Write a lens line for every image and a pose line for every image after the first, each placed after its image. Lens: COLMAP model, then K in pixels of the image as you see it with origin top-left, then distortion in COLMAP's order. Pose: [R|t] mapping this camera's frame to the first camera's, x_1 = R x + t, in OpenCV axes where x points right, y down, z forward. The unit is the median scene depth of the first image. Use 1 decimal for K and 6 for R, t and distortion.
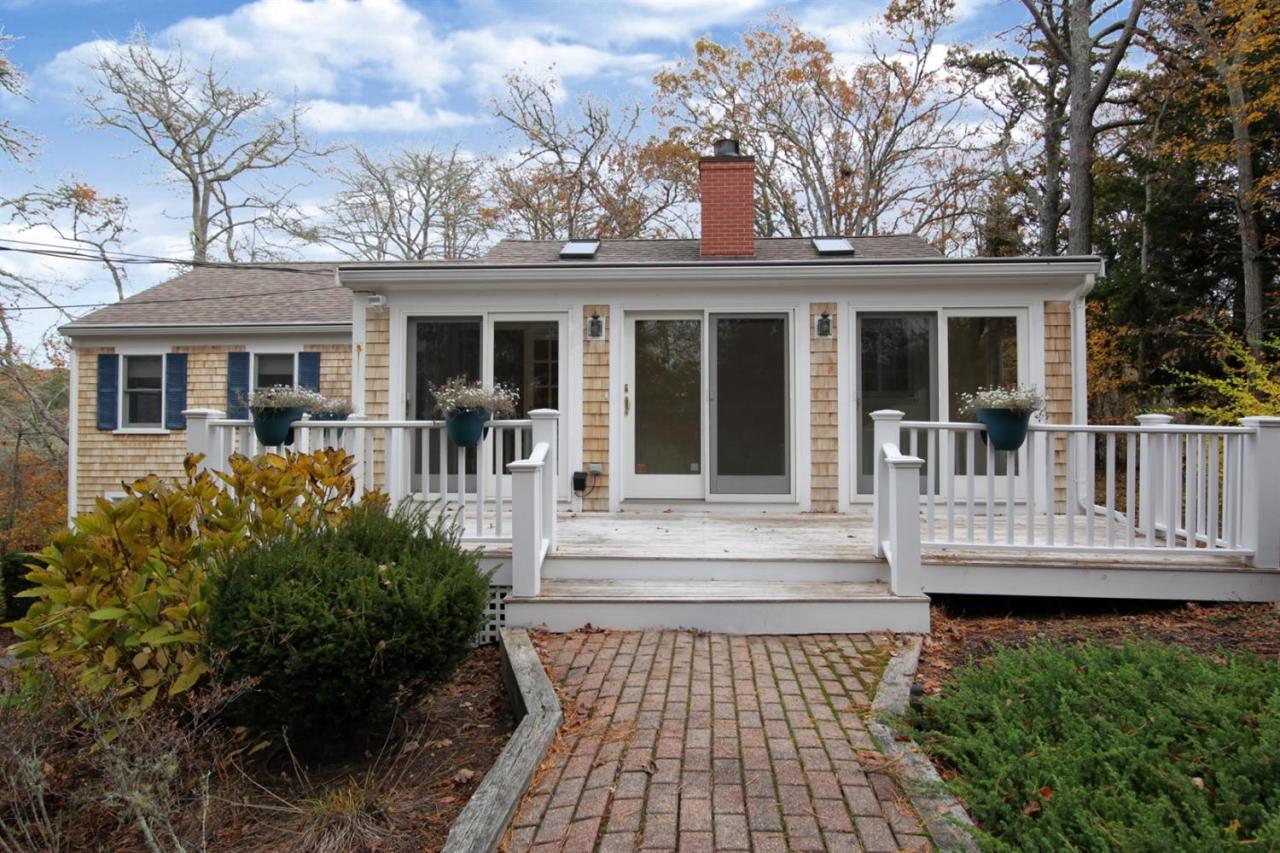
lens RADIAL K [[730.1, 0, 647.0], [0, 730.1, 423.4], [0, 0, 1]] dist [-0.007622, 0.007609]
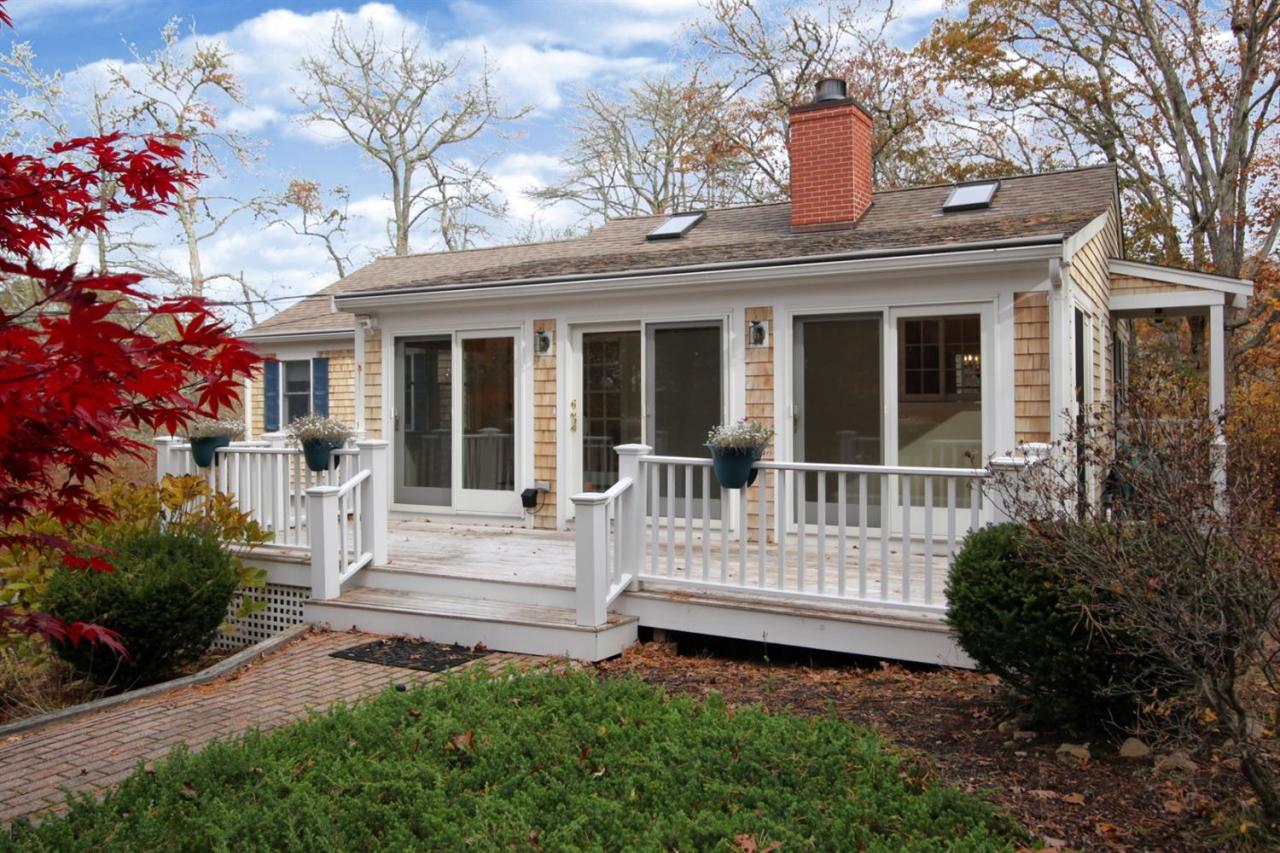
lens RADIAL K [[997.6, 0, 638.5], [0, 997.6, 429.5], [0, 0, 1]] dist [0.016972, -0.000740]
pose [[0.903715, 0.003902, -0.428118, 0.619936], [0.010140, 0.999483, 0.030514, -0.053979], [0.428015, -0.031917, 0.903208, -0.161564]]
